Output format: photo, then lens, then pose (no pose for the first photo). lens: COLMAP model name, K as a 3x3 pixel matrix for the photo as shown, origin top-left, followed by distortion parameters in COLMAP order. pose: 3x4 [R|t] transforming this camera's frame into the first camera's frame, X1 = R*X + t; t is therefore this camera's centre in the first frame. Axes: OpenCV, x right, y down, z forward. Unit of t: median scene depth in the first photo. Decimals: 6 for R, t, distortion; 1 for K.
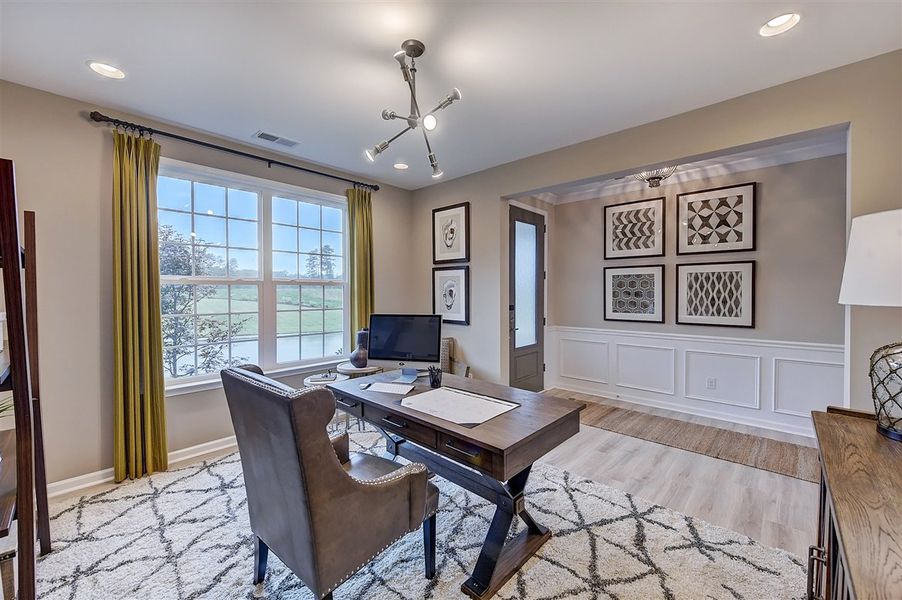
lens RADIAL K [[363.9, 0, 445.3], [0, 363.9, 296.9], [0, 0, 1]] dist [-0.003641, -0.000134]
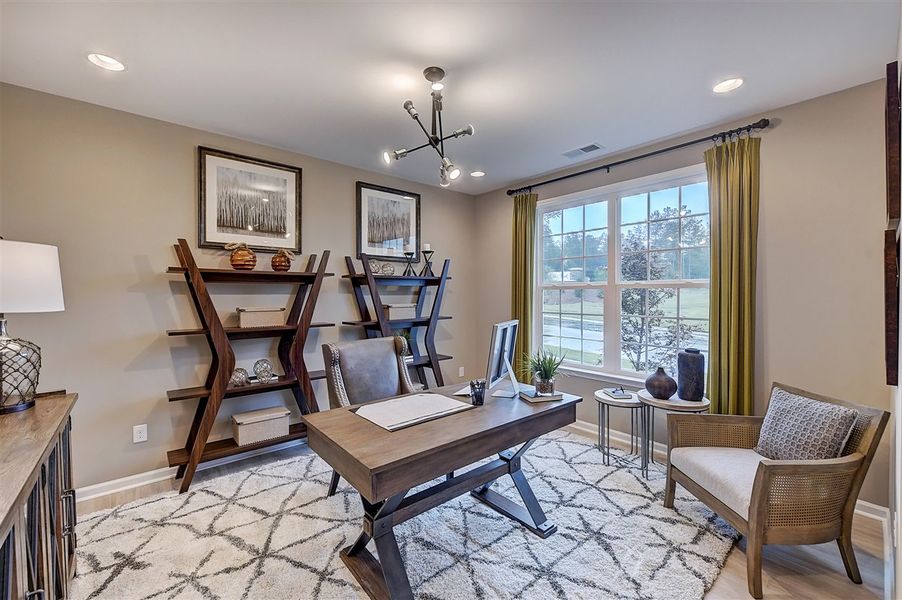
lens RADIAL K [[363.9, 0, 446.7], [0, 363.9, 298.2], [0, 0, 1]] dist [-0.003641, -0.000134]
pose [[-0.095664, 0.009950, -0.995364, 0.739617], [-0.007333, 0.999916, 0.010700, -0.020142], [0.995387, 0.008323, -0.095583, 0.854666]]
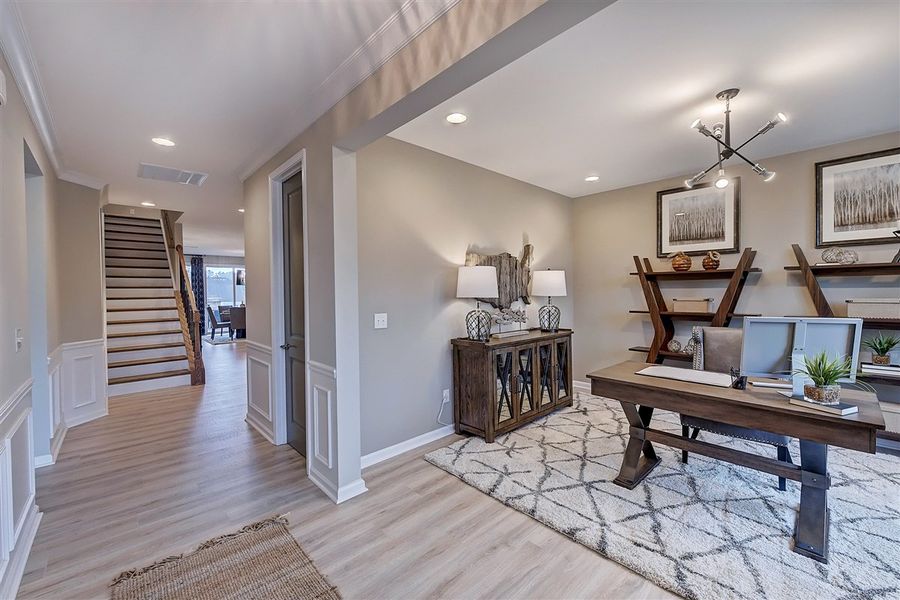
lens RADIAL K [[363.1, 0, 453.5], [0, 363.1, 298.8], [0, 0, 1]] dist [-0.003641, -0.000134]
pose [[-0.998901, 0.006577, 0.046405, 0.589459], [0.007983, 0.999512, 0.030183, -0.025170], [-0.046184, 0.030521, -0.998467, 1.701021]]
